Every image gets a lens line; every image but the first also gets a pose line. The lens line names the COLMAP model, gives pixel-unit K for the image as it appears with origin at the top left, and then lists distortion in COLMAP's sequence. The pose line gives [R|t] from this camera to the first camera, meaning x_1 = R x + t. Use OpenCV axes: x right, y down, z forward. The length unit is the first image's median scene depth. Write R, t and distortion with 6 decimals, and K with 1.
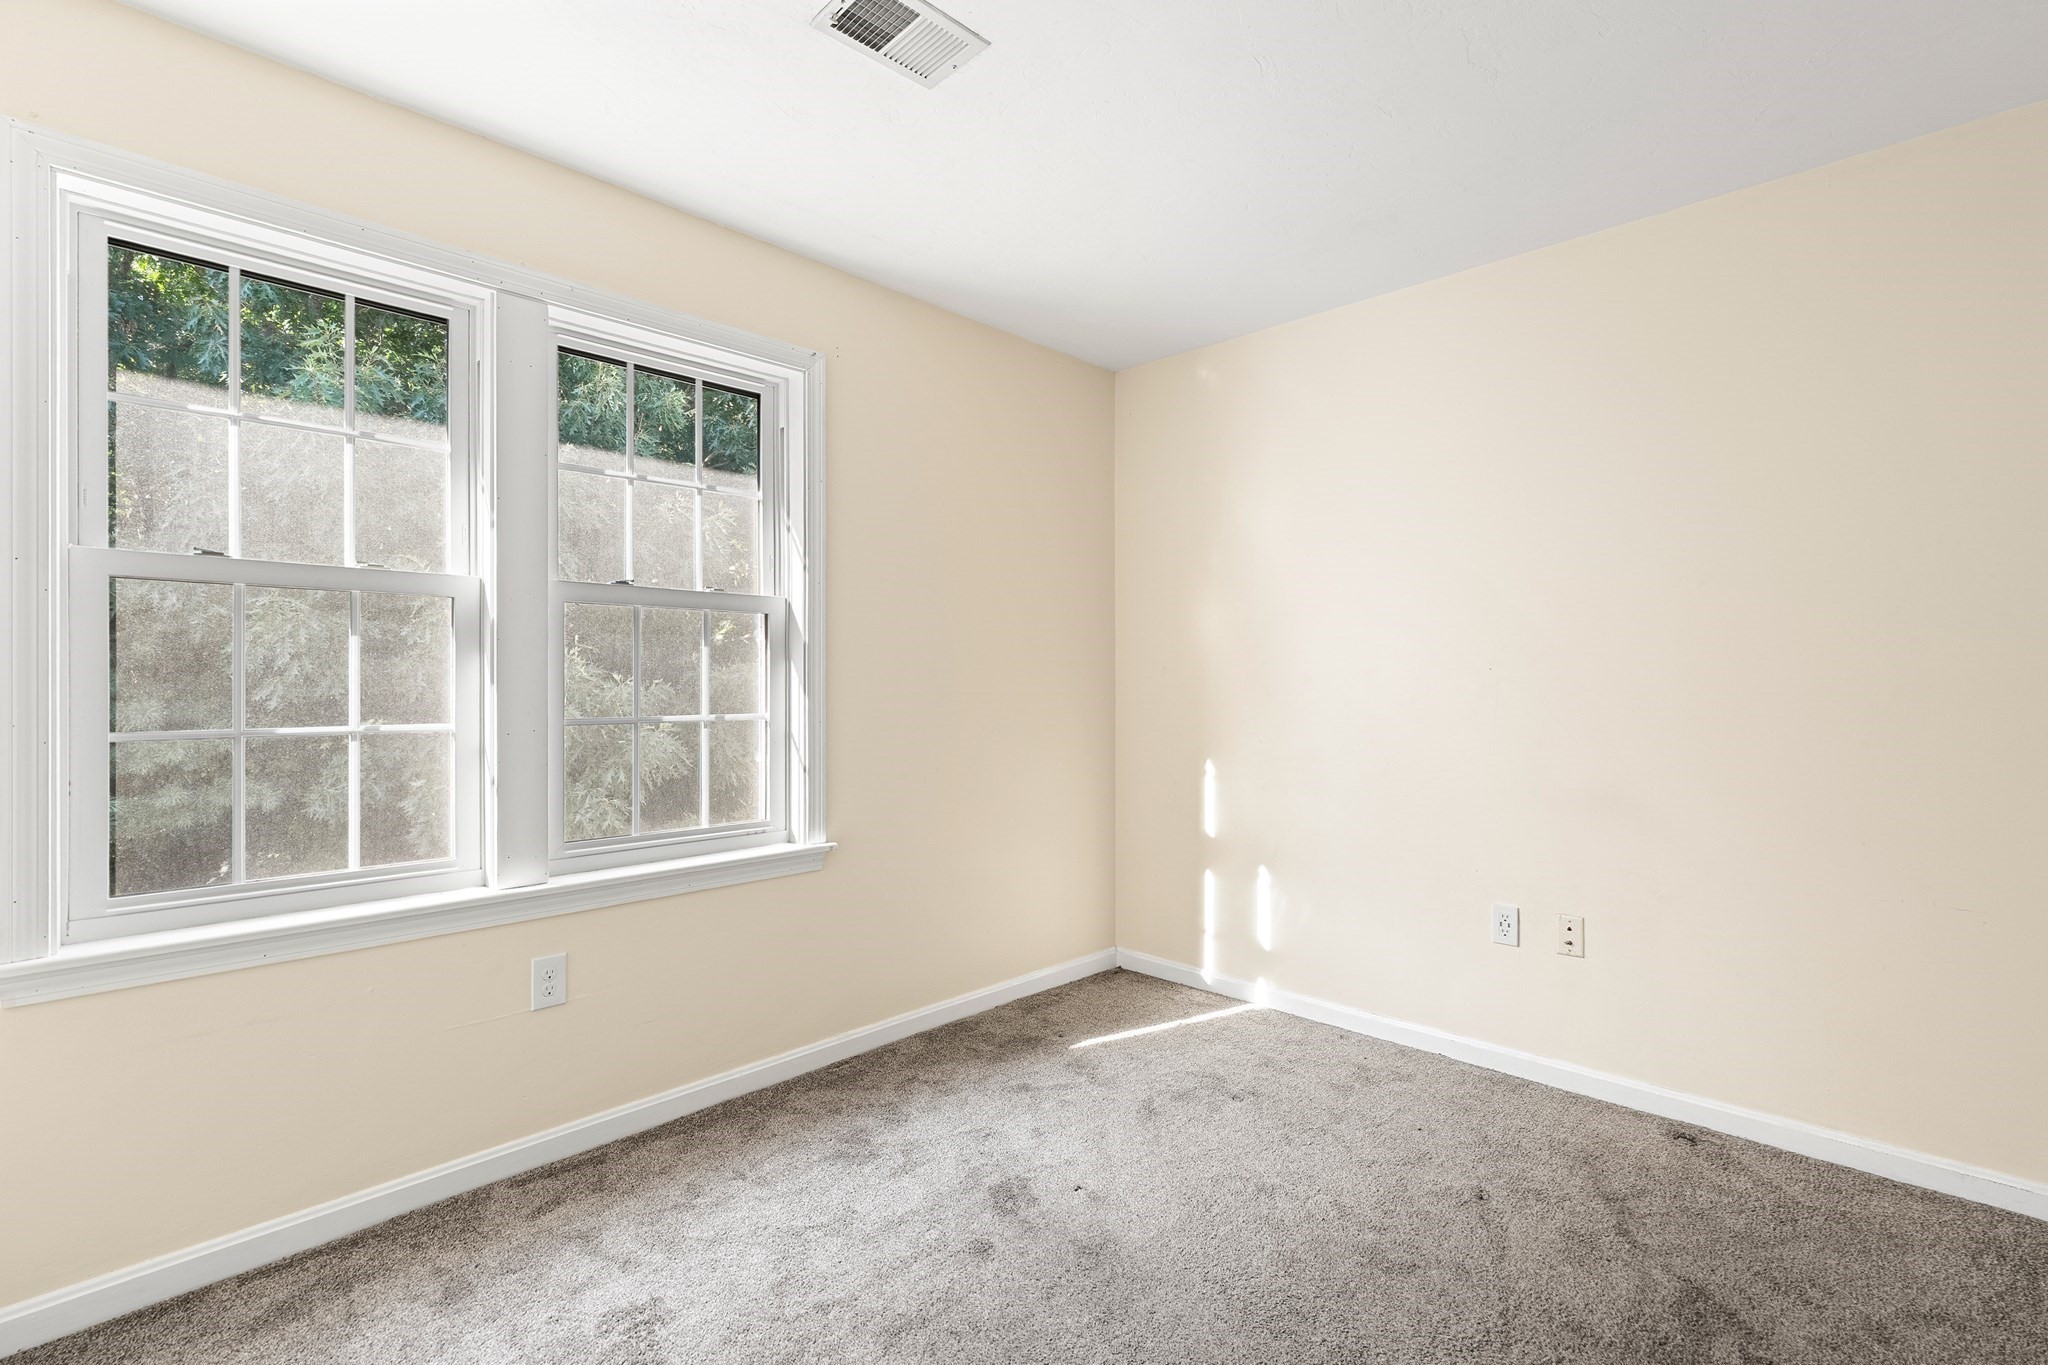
lens RADIAL K [[926.8, 0, 1027.5], [0, 926.8, 681.8], [0, 0, 1]] dist [-0.007760, 0.002775]
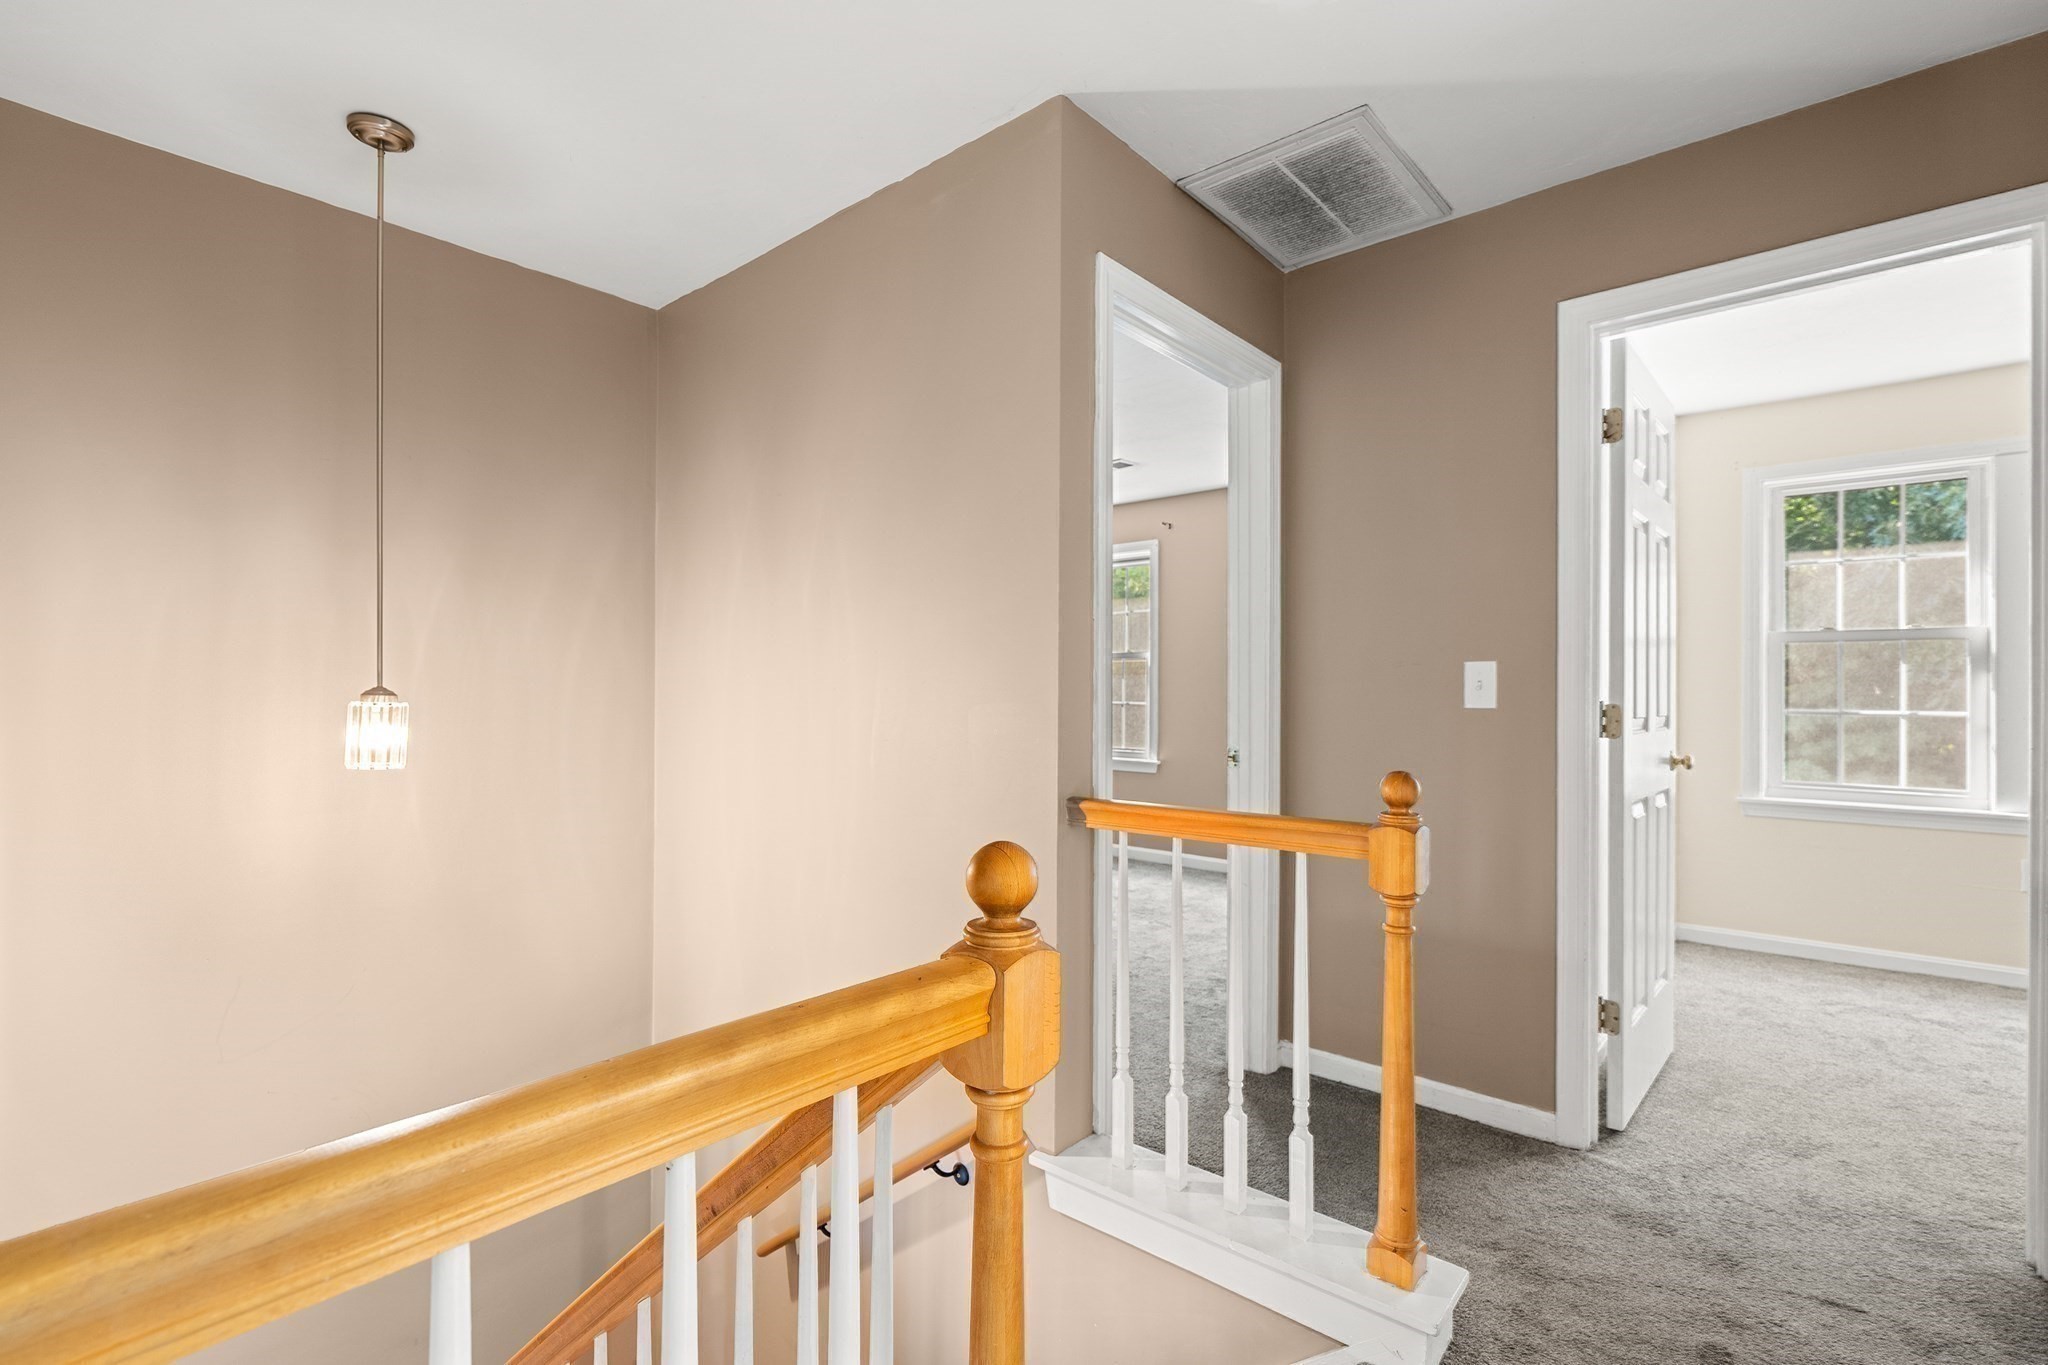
lens RADIAL K [[926.8, 0, 1021.1], [0, 926.8, 691.6], [0, 0, 1]] dist [-0.007760, 0.002775]
pose [[0.098254, 0.010388, -0.995107, 1.087364], [0.001801, 0.999942, 0.010617, -0.018946], [0.995160, -0.002836, 0.098230, -1.101779]]
